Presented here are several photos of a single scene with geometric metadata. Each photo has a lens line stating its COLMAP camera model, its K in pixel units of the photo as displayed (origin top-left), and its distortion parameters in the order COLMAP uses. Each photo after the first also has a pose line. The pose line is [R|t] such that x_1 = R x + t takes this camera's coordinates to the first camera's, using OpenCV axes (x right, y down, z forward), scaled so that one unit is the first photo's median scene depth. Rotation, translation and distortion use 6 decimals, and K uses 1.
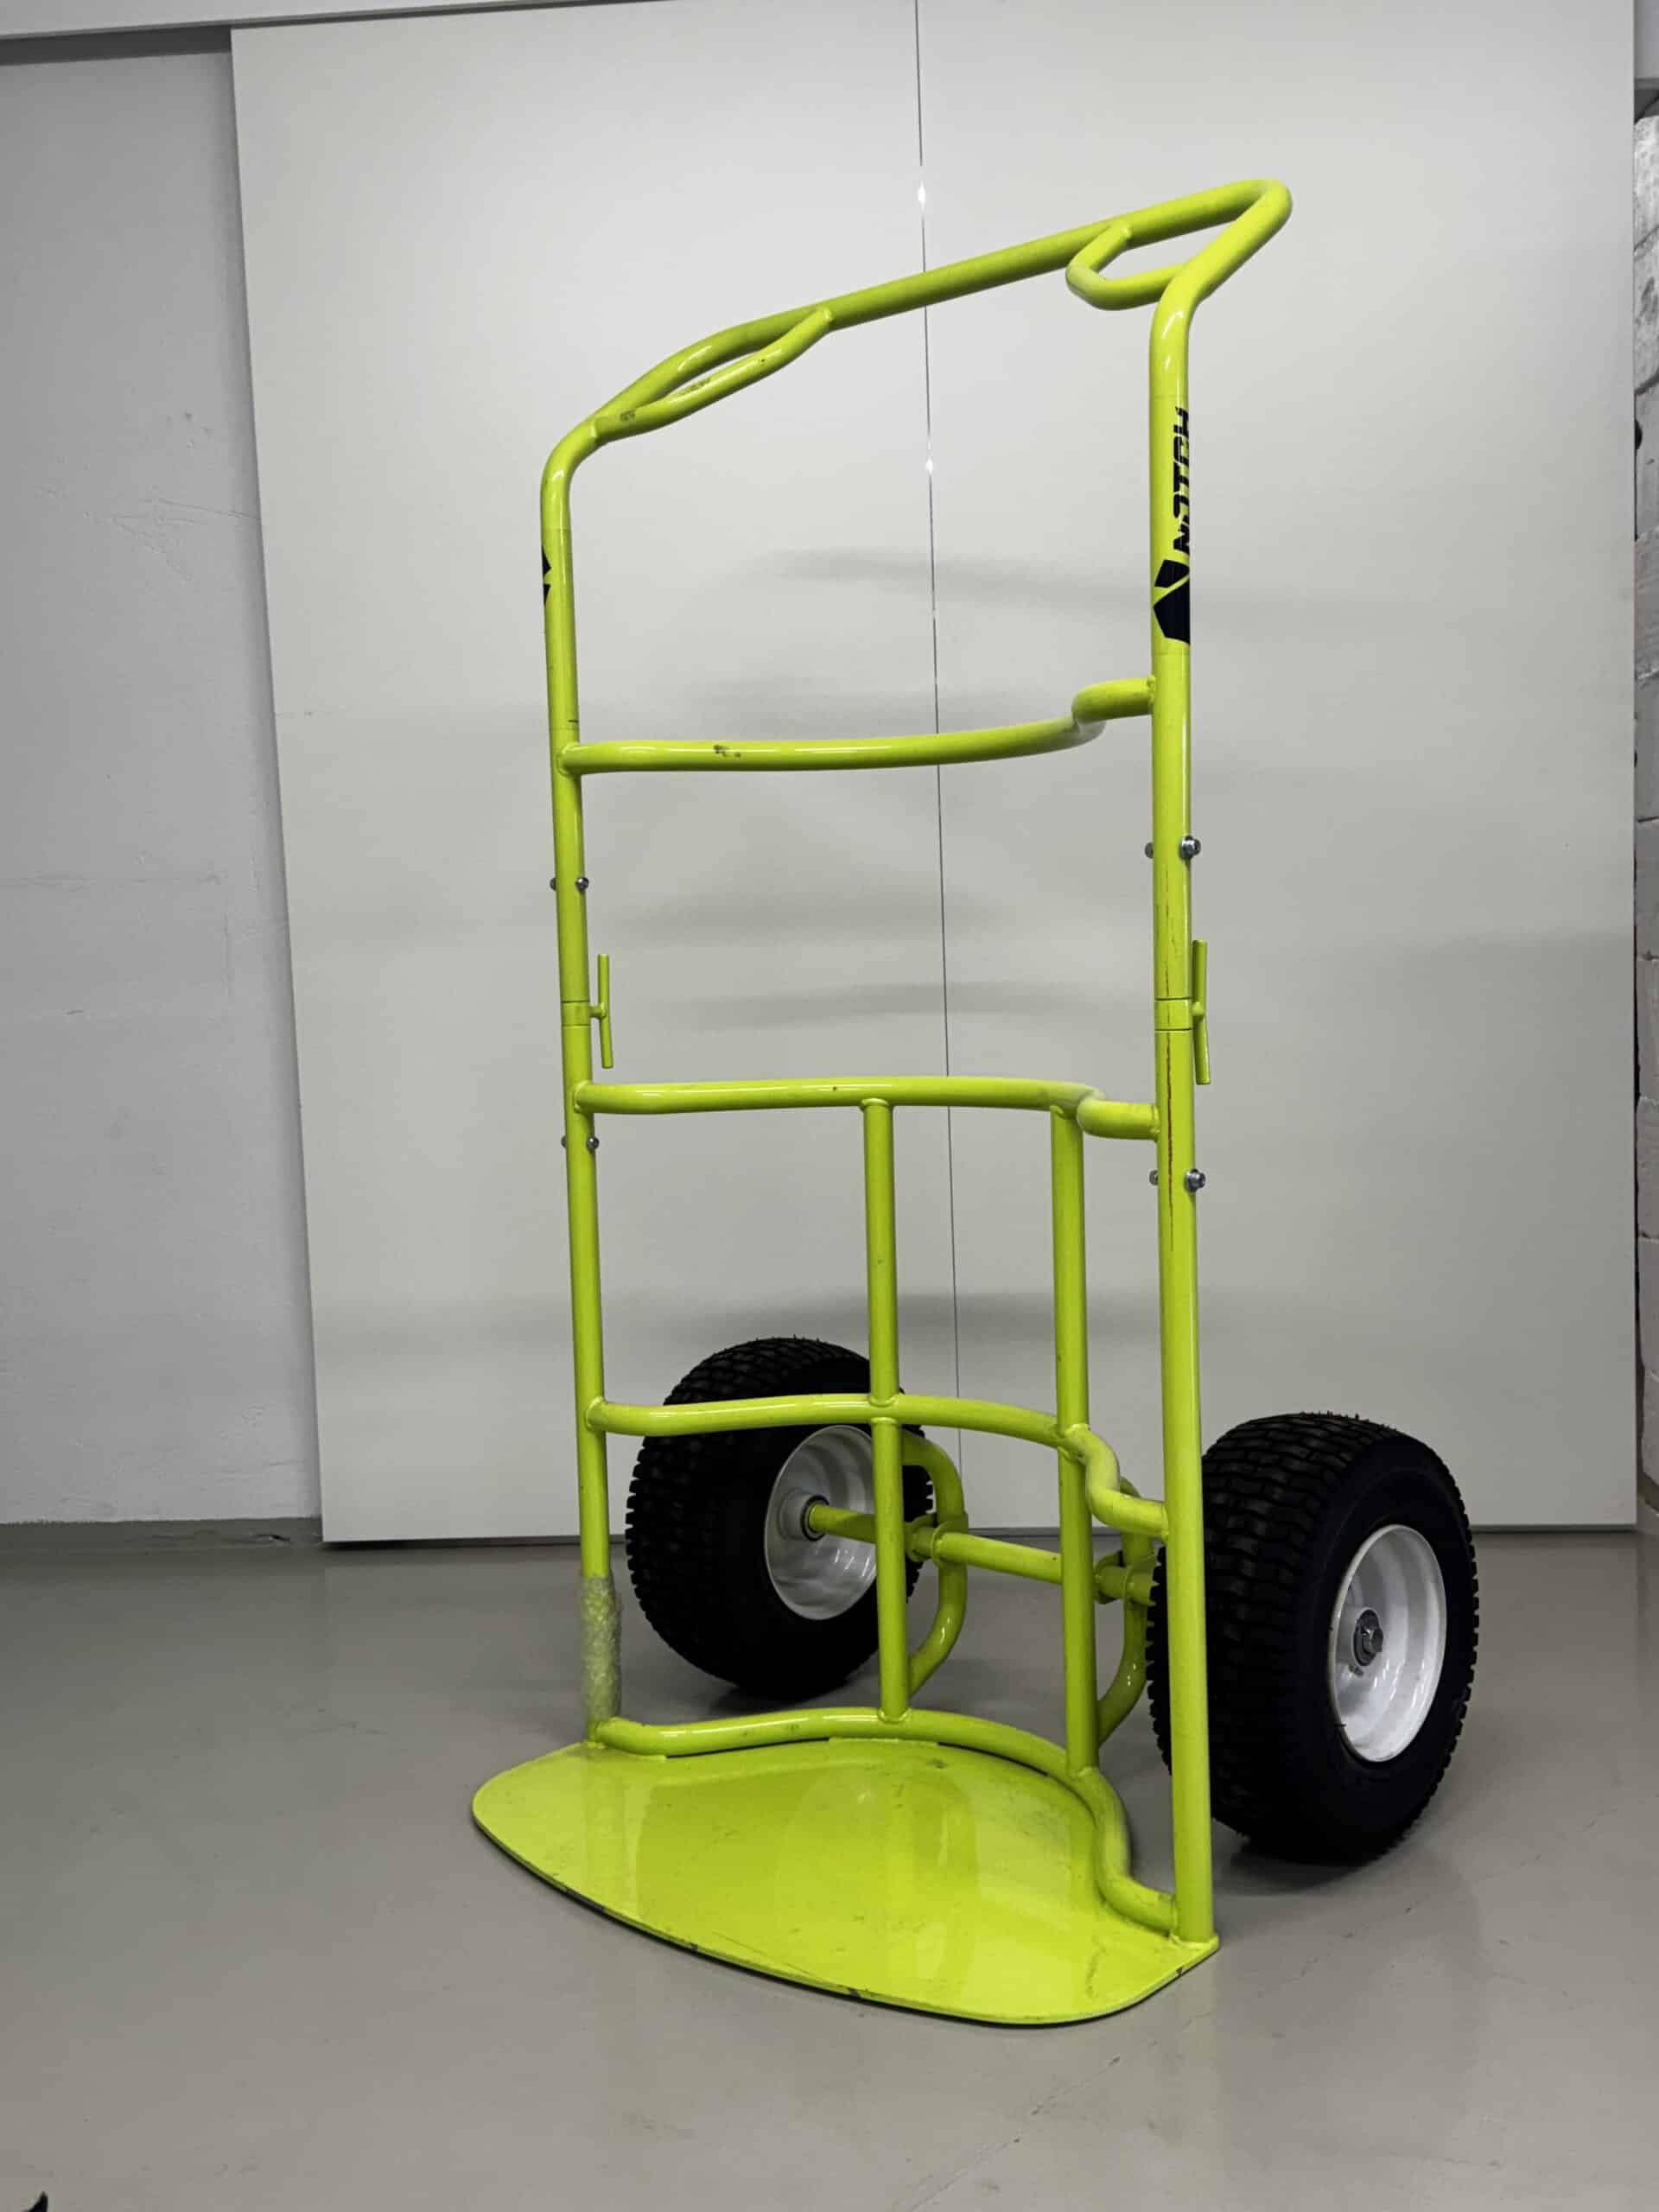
lens RADIAL K [[2309.4, 0, 829.5], [0, 2309.4, 1106.0], [0, 0, 1]] dist [0.215050, -0.657063]
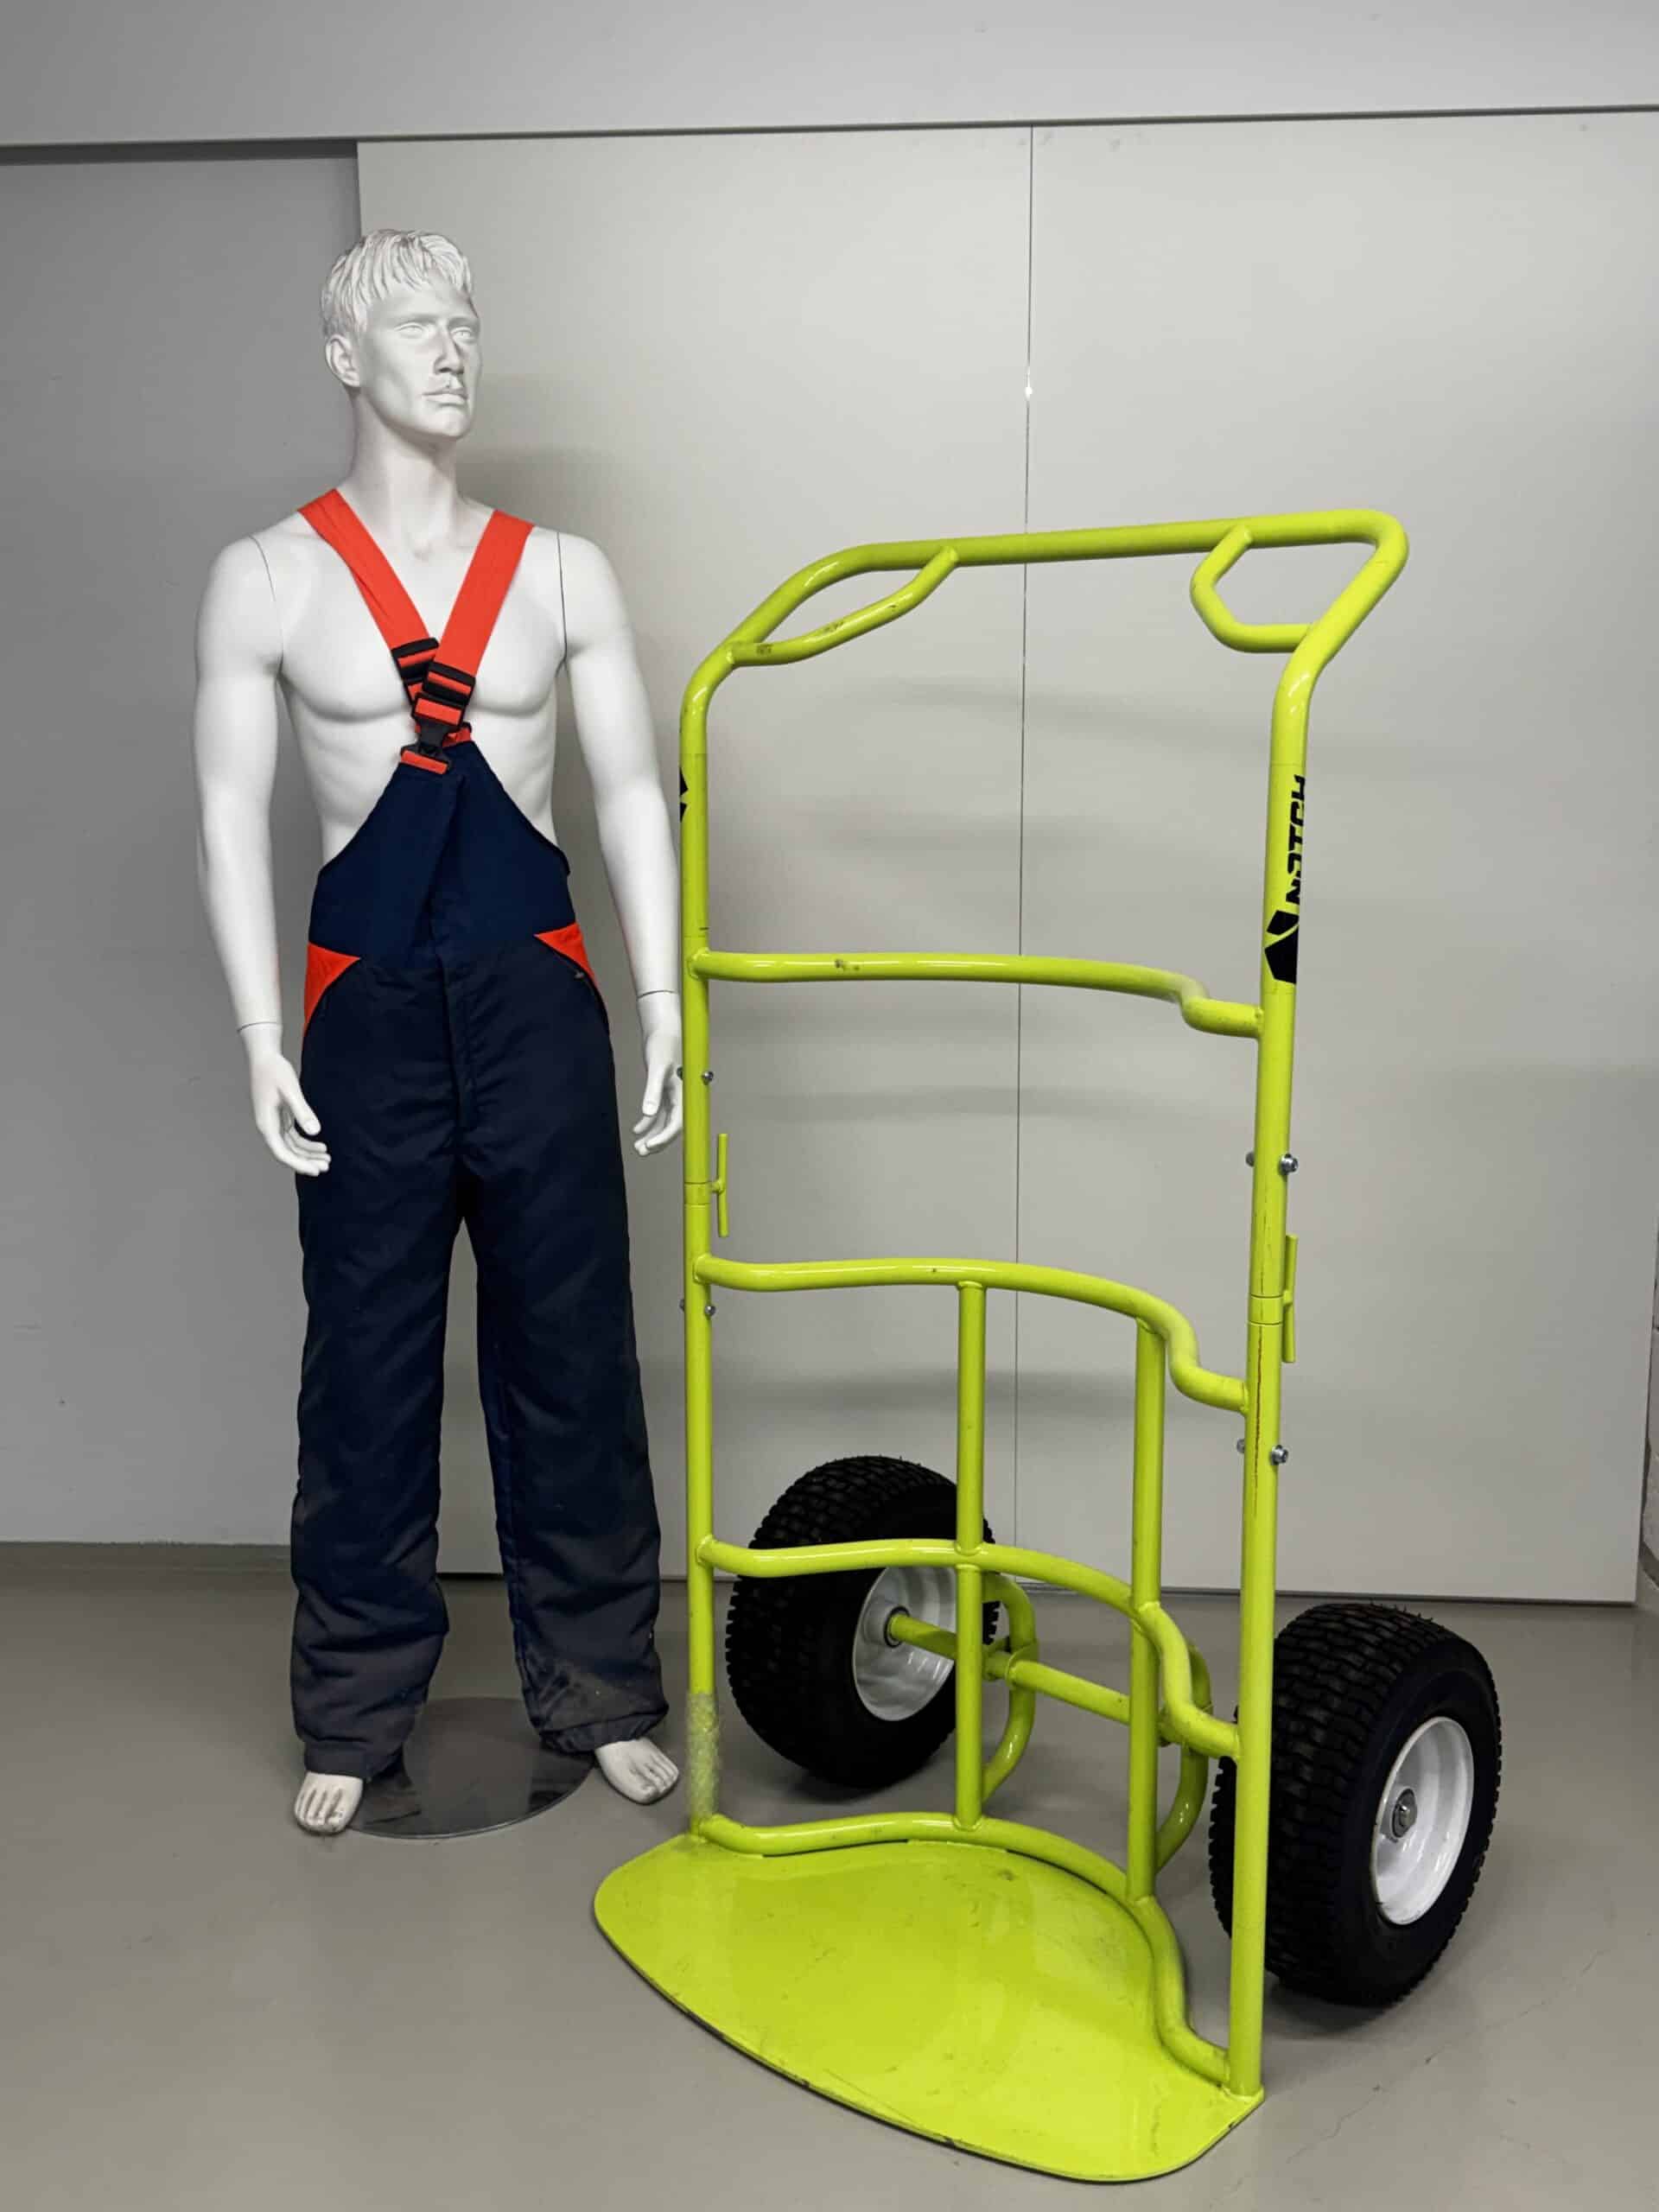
lens RADIAL K [[2309.4, 0, 829.5], [0, 2309.4, 1106.0], [0, 0, 1]] dist [0.215050, -0.657063]
pose [[0.999571, 0.028967, 0.004323, -0.060960], [-0.029248, 0.994981, 0.095698, -0.211413], [-0.001529, -0.095783, 0.995401, -0.087520]]
